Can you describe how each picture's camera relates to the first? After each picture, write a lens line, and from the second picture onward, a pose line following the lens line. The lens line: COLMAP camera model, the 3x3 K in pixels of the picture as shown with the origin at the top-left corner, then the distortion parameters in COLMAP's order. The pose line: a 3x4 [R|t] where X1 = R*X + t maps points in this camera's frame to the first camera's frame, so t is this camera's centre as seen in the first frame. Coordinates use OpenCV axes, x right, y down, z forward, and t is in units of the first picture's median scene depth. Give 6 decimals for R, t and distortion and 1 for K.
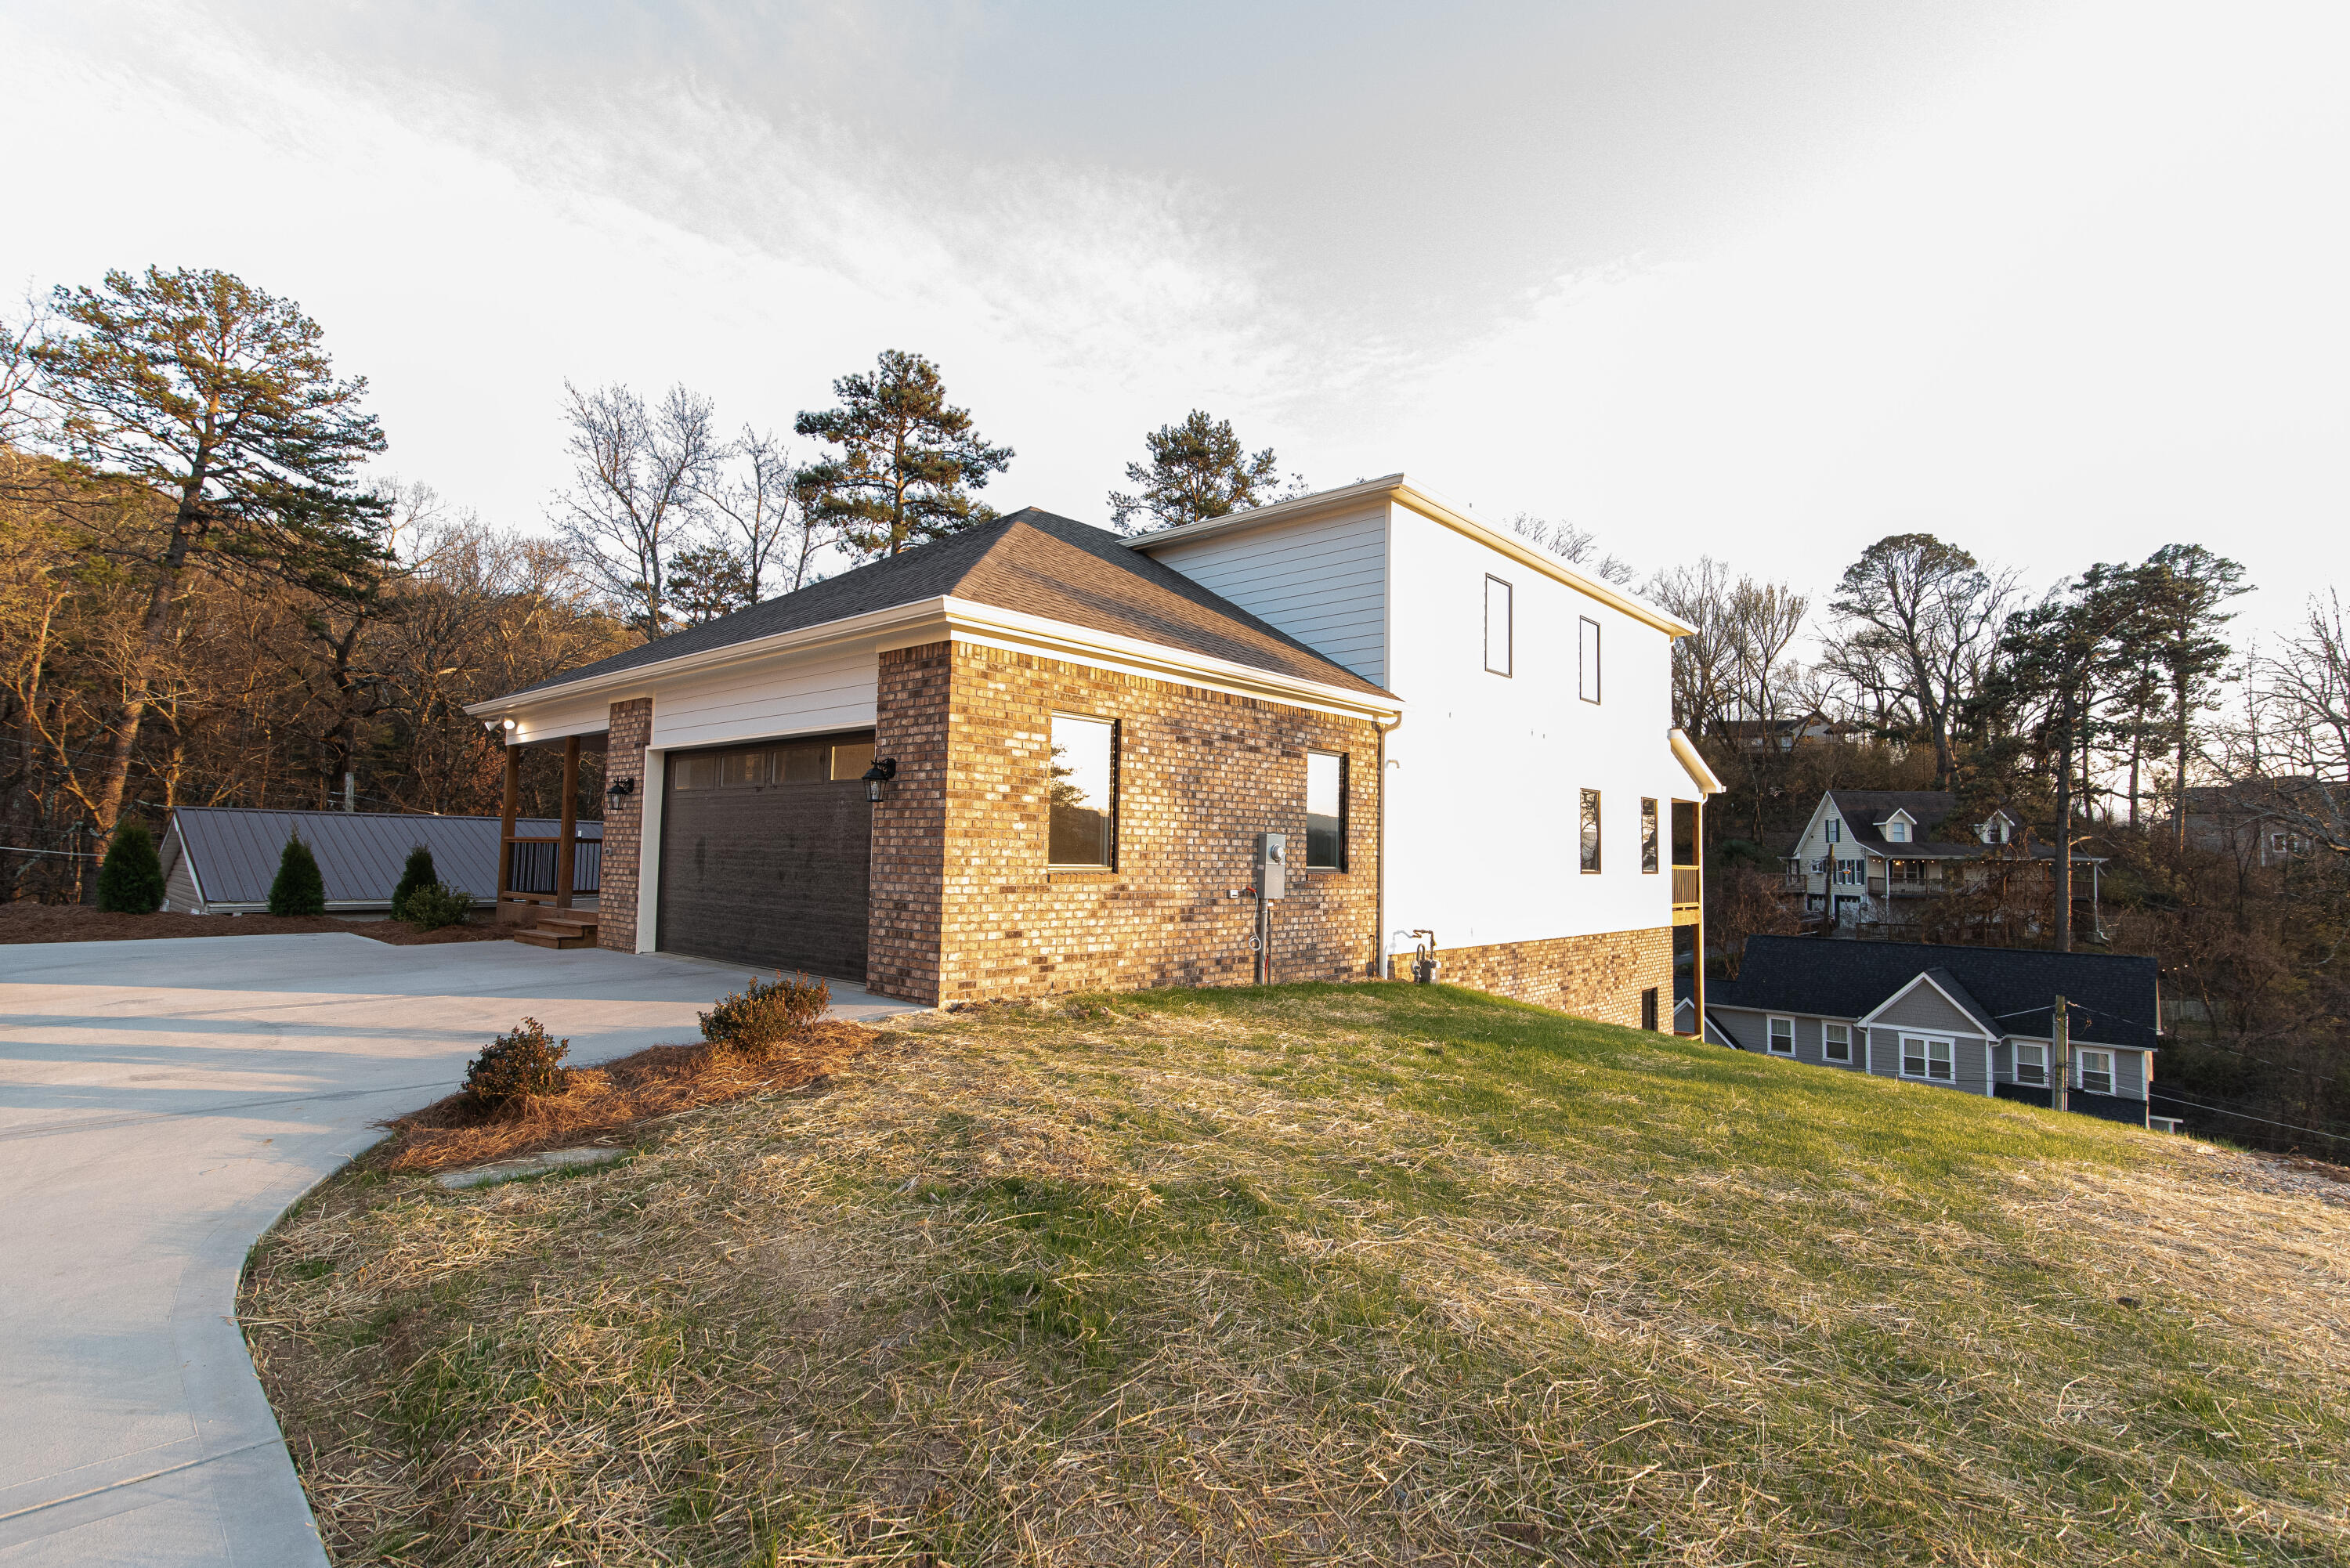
lens RADIAL K [[1111.9, 0, 1183.4], [0, 1111.9, 790.5], [0, 0, 1]] dist [0.013736, -0.002961]
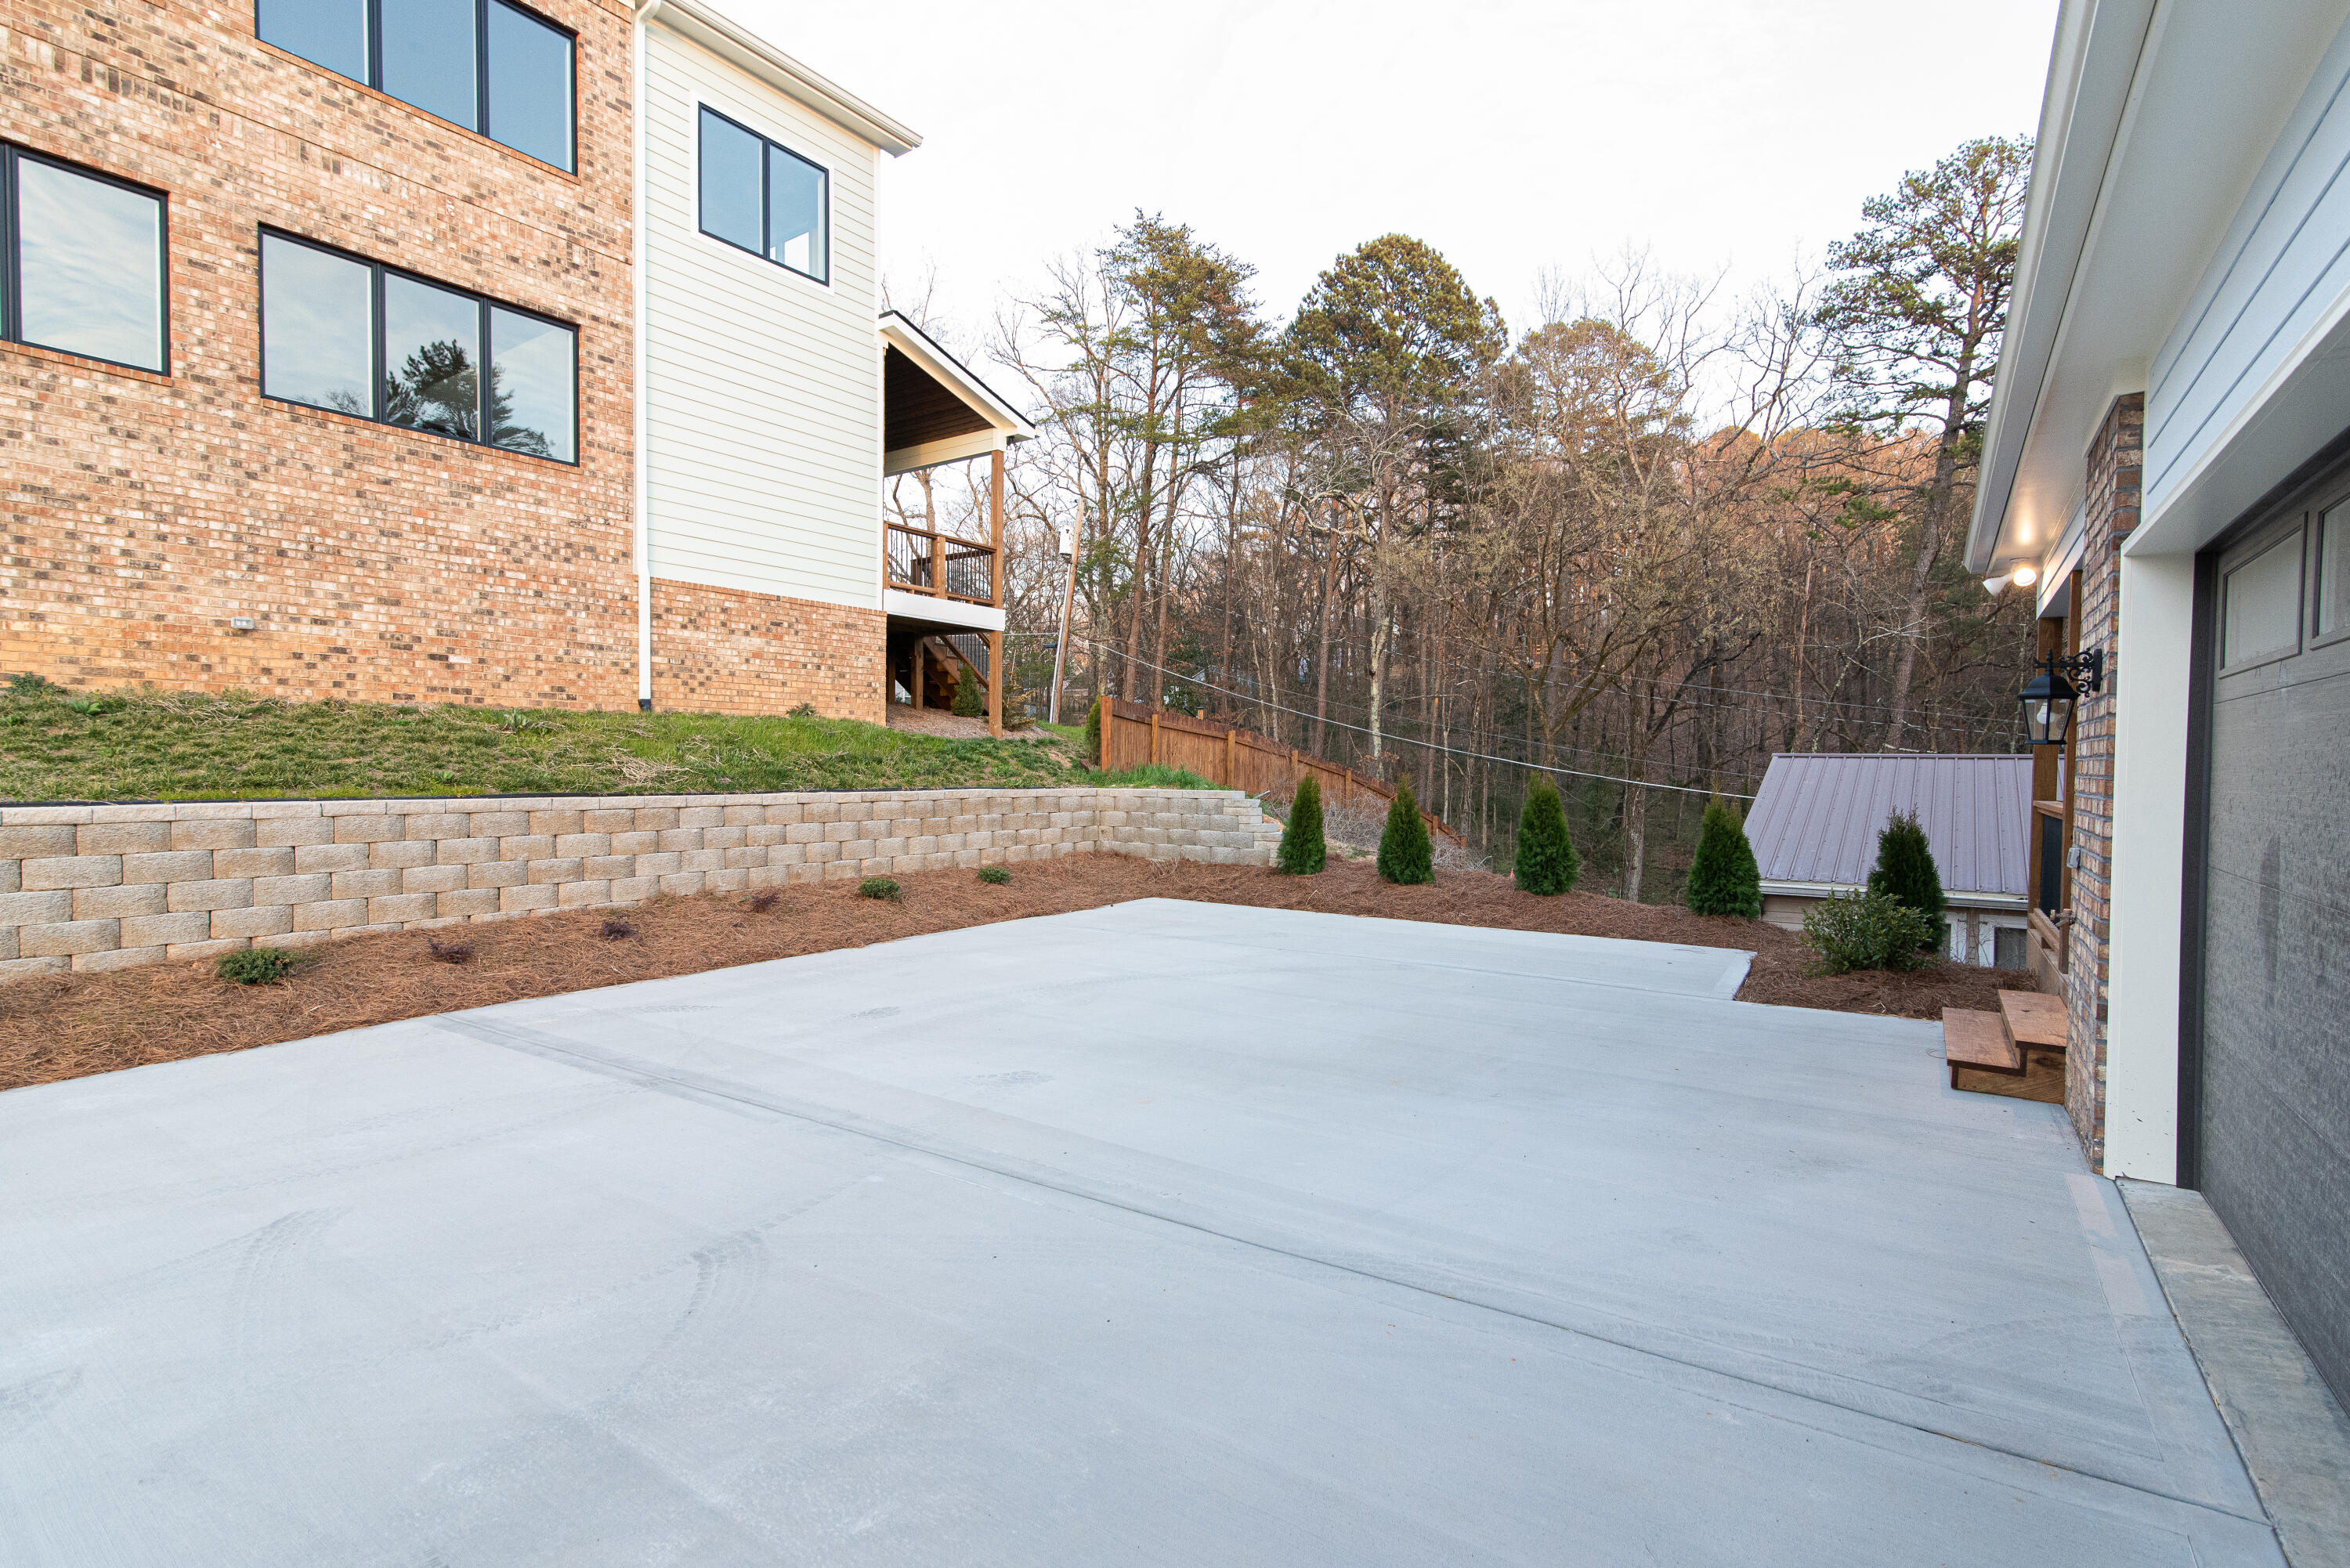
lens RADIAL K [[1111.9, 0, 1180.9], [0, 1111.9, 788.8], [0, 0, 1]] dist [0.013736, -0.002961]
pose [[0.137333, 0.004937, -0.990513, -0.072344], [0.049091, 0.998725, 0.011785, 0.005089], [0.989308, -0.050244, 0.136915, 0.251195]]
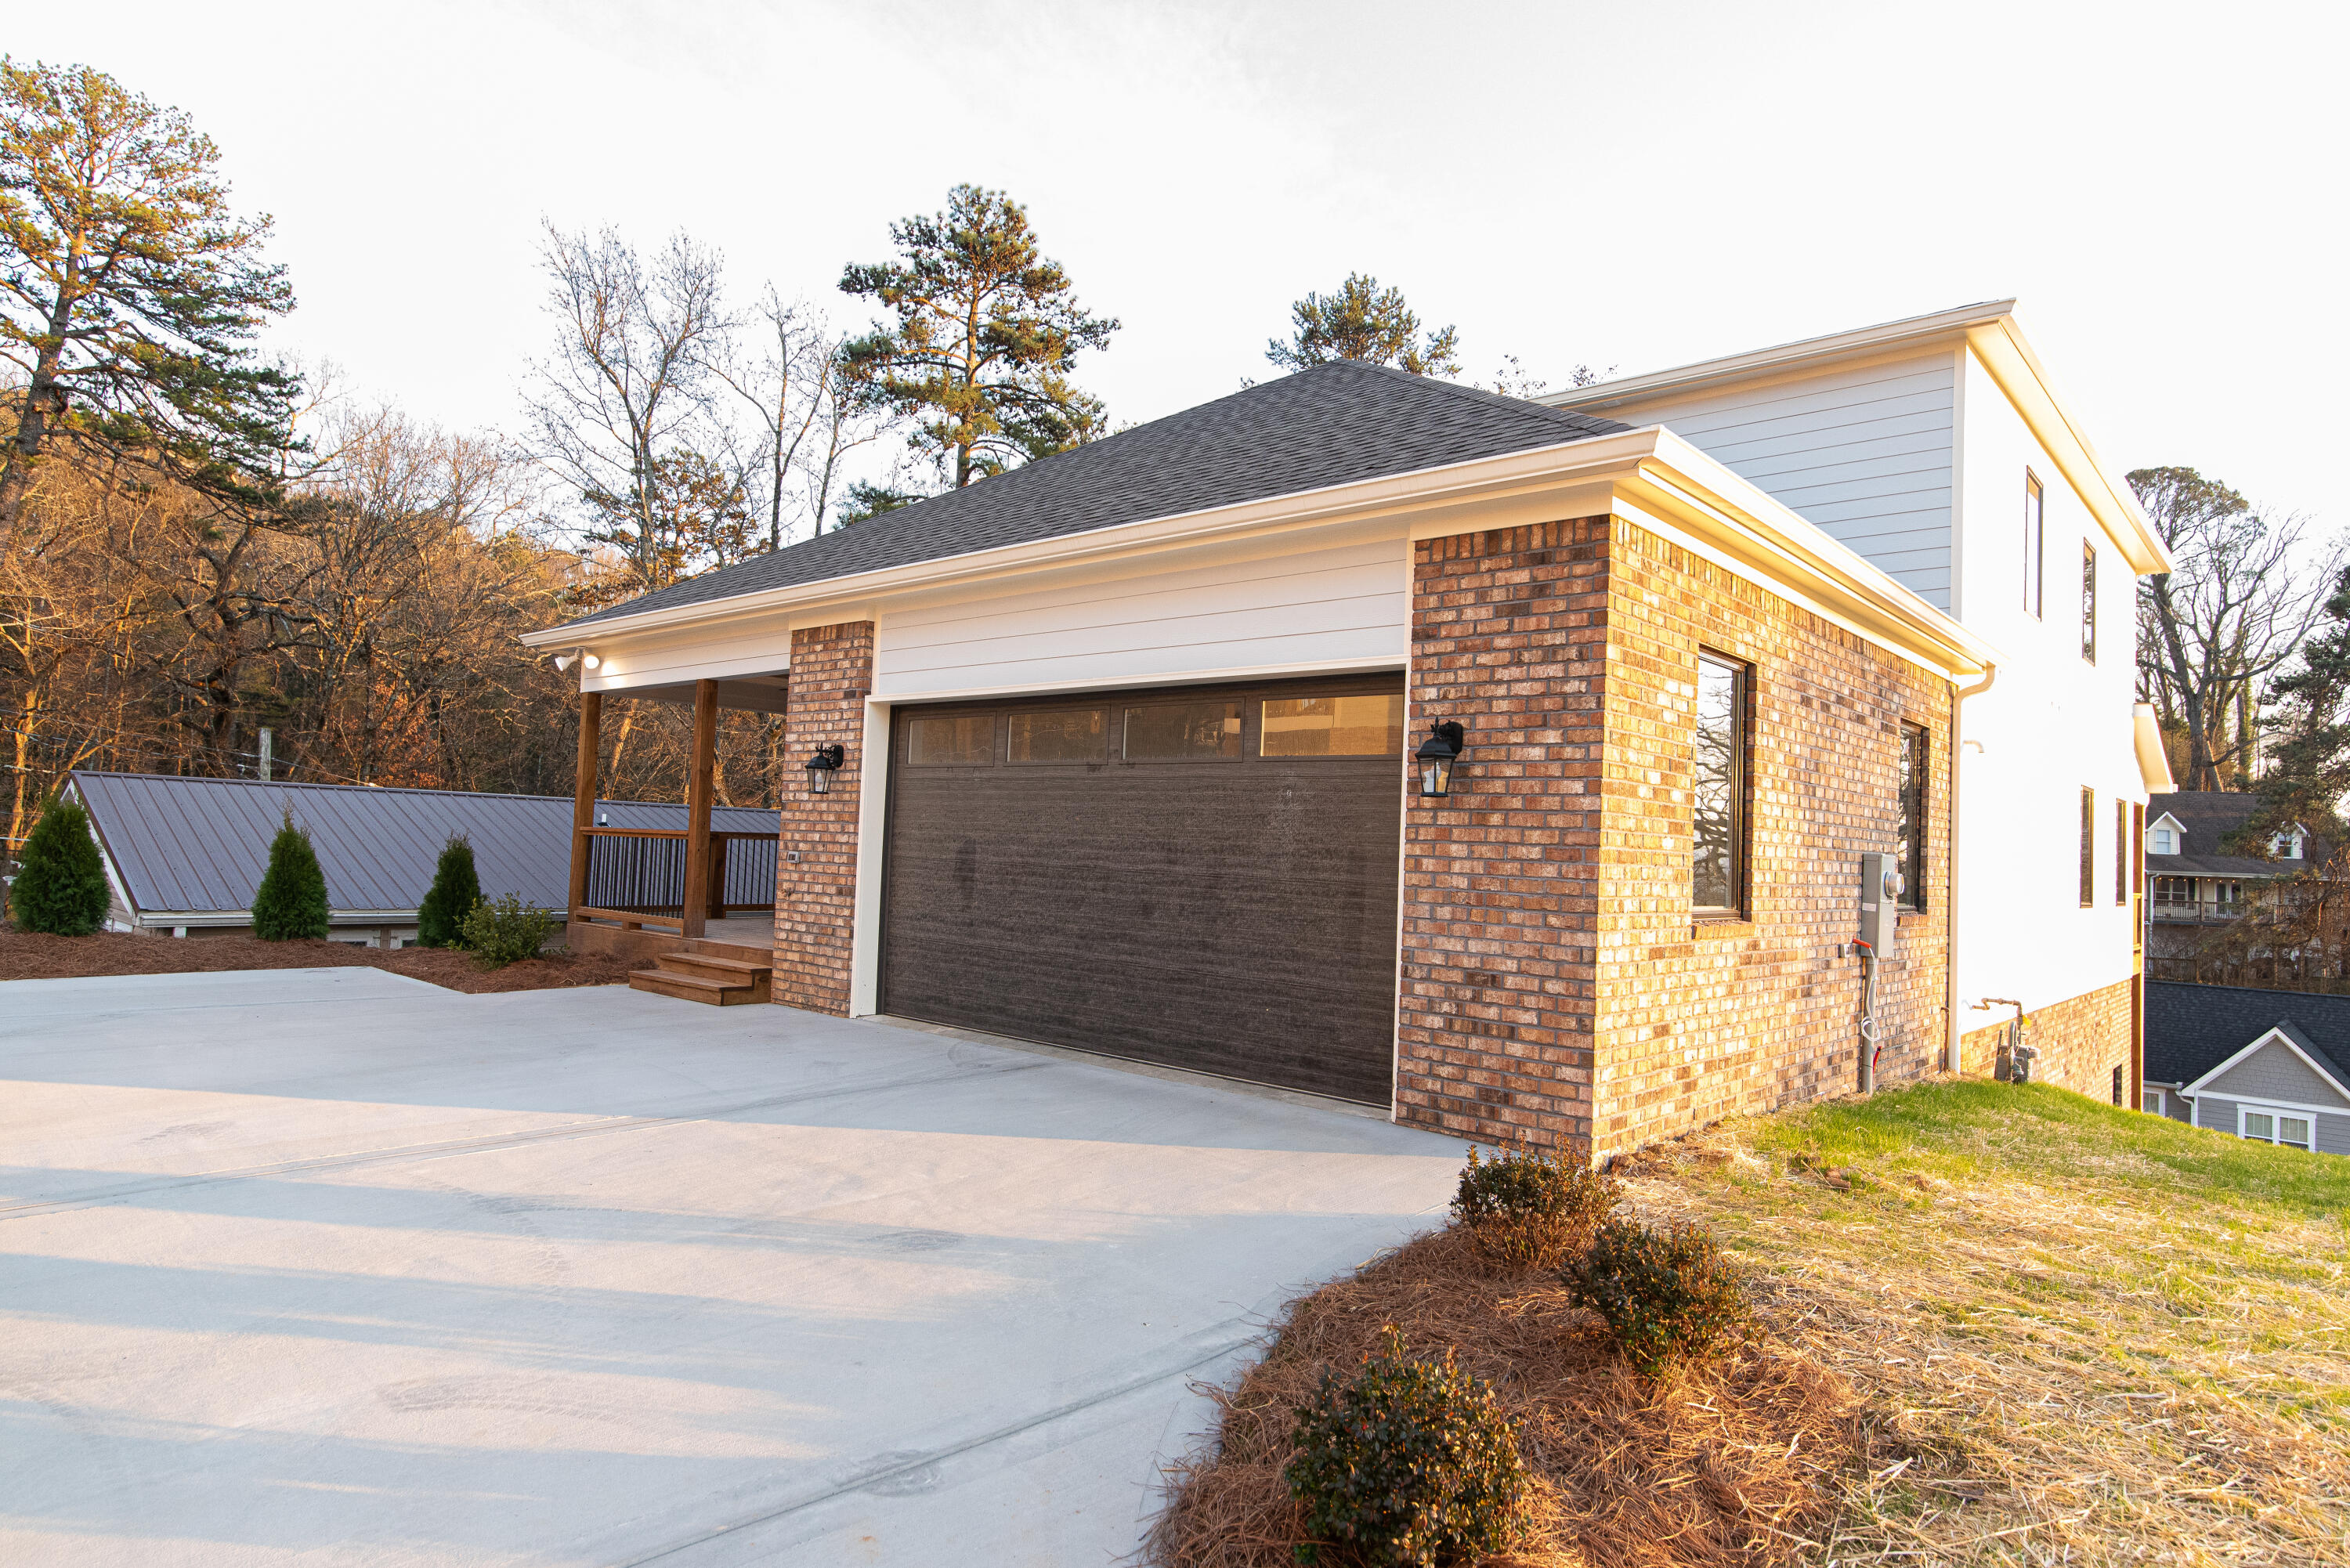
lens RADIAL K [[1349.6, 0, 1179.7], [0, 1349.6, 776.8], [0, 0, 1]] dist [-0.000568, 0.005491]
pose [[0.999800, 0.019809, -0.002690, -0.109905], [-0.019793, 0.999787, 0.005809, -0.000388], [0.002804, -0.005754, 0.999980, 0.081465]]
